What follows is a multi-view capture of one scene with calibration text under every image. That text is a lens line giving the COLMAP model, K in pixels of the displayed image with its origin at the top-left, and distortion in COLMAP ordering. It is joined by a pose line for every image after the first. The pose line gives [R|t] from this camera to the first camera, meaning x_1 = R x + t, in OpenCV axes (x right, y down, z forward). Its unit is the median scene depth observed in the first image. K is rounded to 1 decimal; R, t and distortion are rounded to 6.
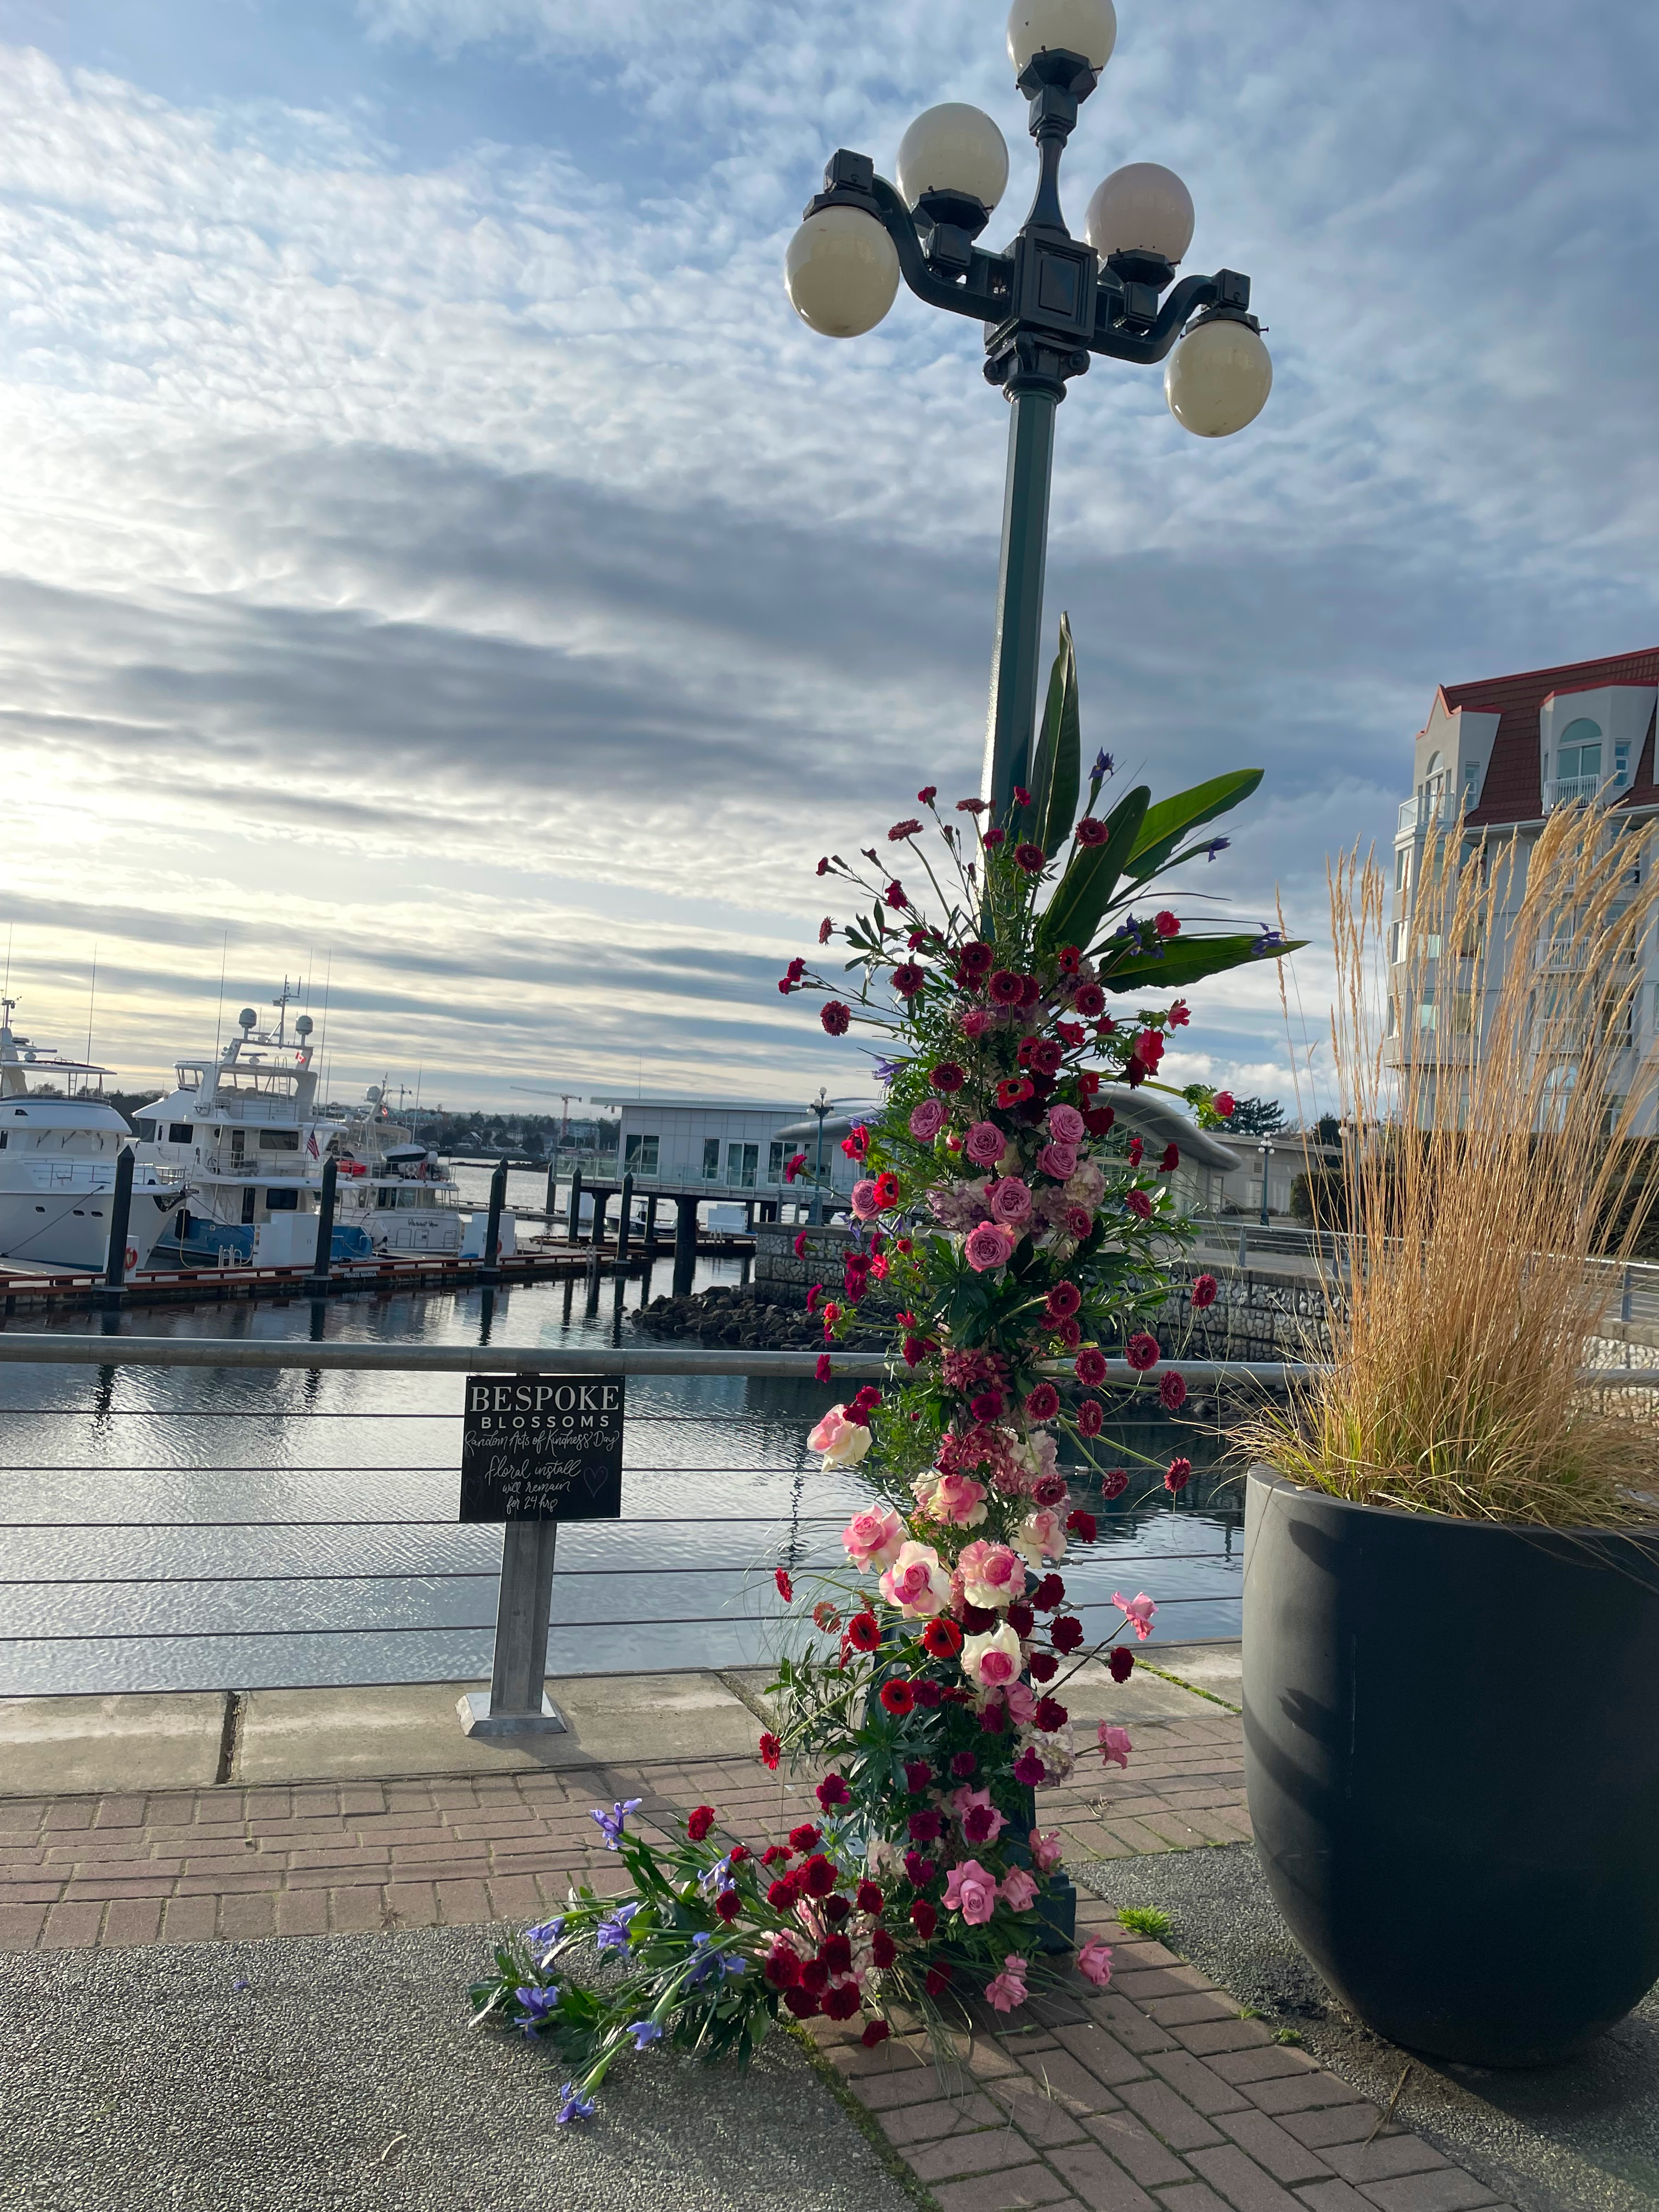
lens RADIAL K [[1699.2, 0, 836.4], [0, 1699.2, 1090.3], [0, 0, 1]] dist [0.063670, -0.088257]
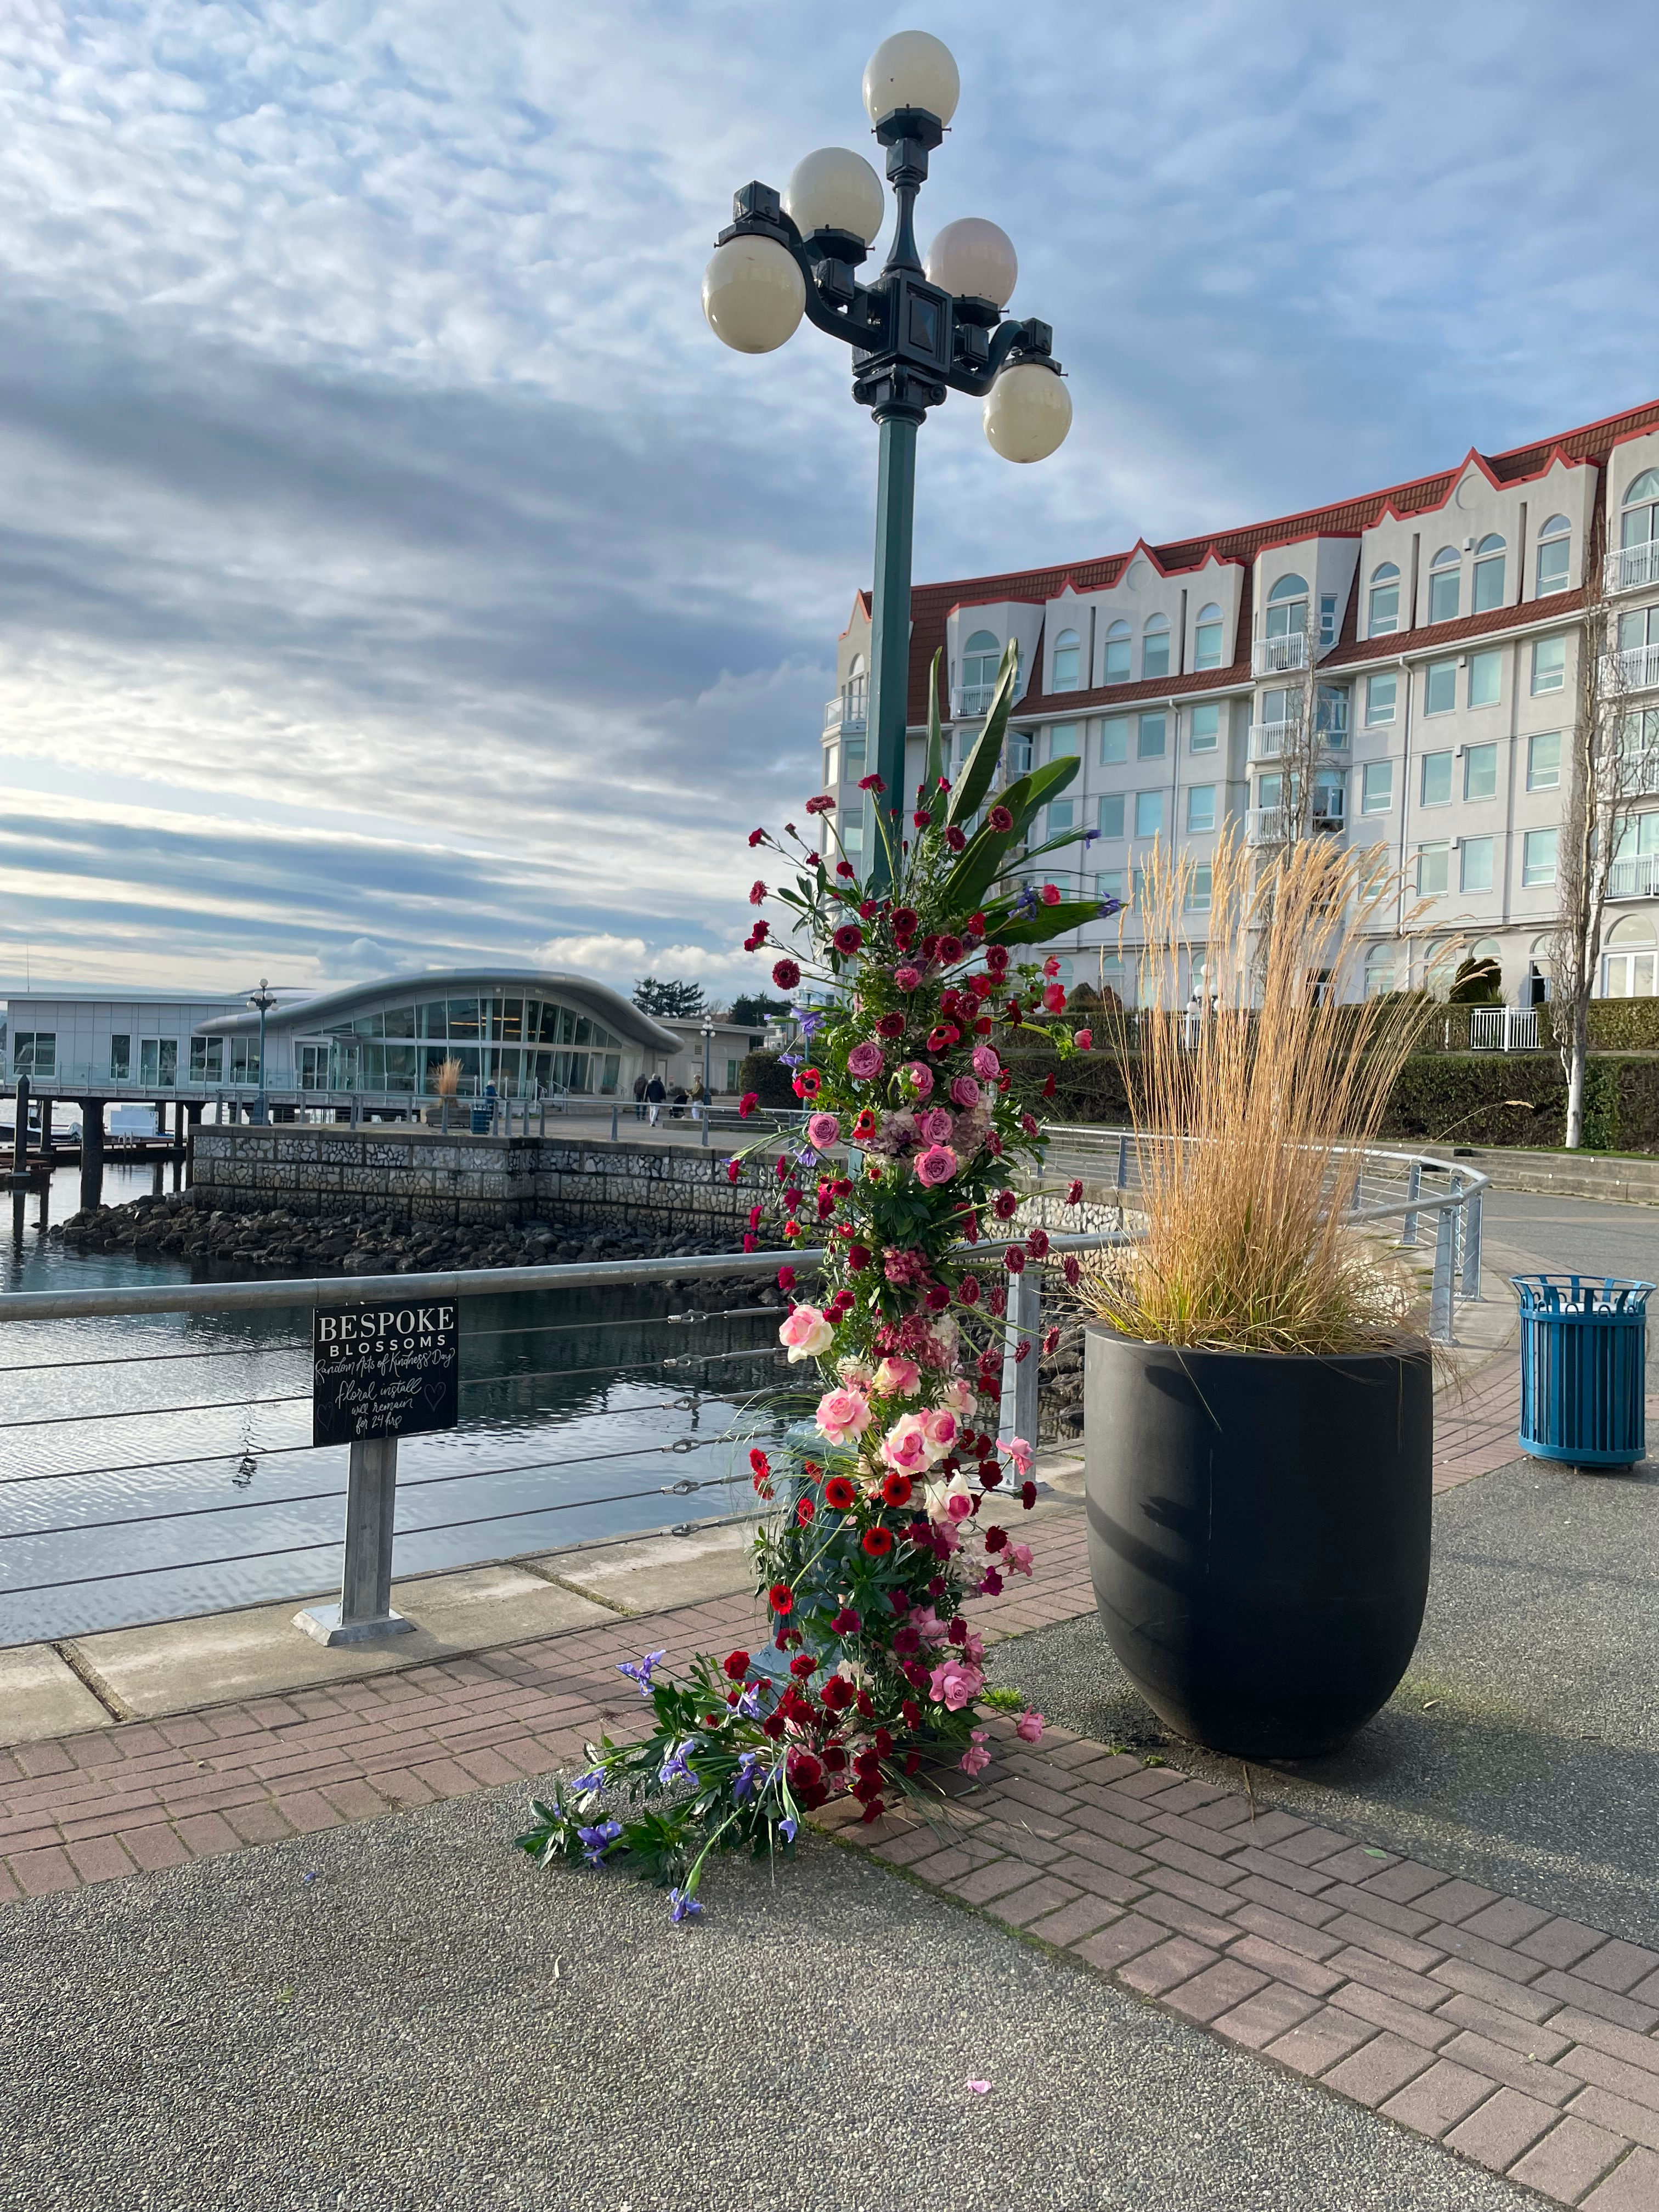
lens RADIAL K [[1699.2, 0, 840.4], [0, 1699.2, 1091.4], [0, 0, 1]] dist [0.063670, -0.088257]
pose [[0.942226, -0.036584, 0.332974, -0.302715], [0.013525, 0.997363, 0.071309, -0.038666], [-0.334705, -0.062686, 0.940236, -0.083496]]
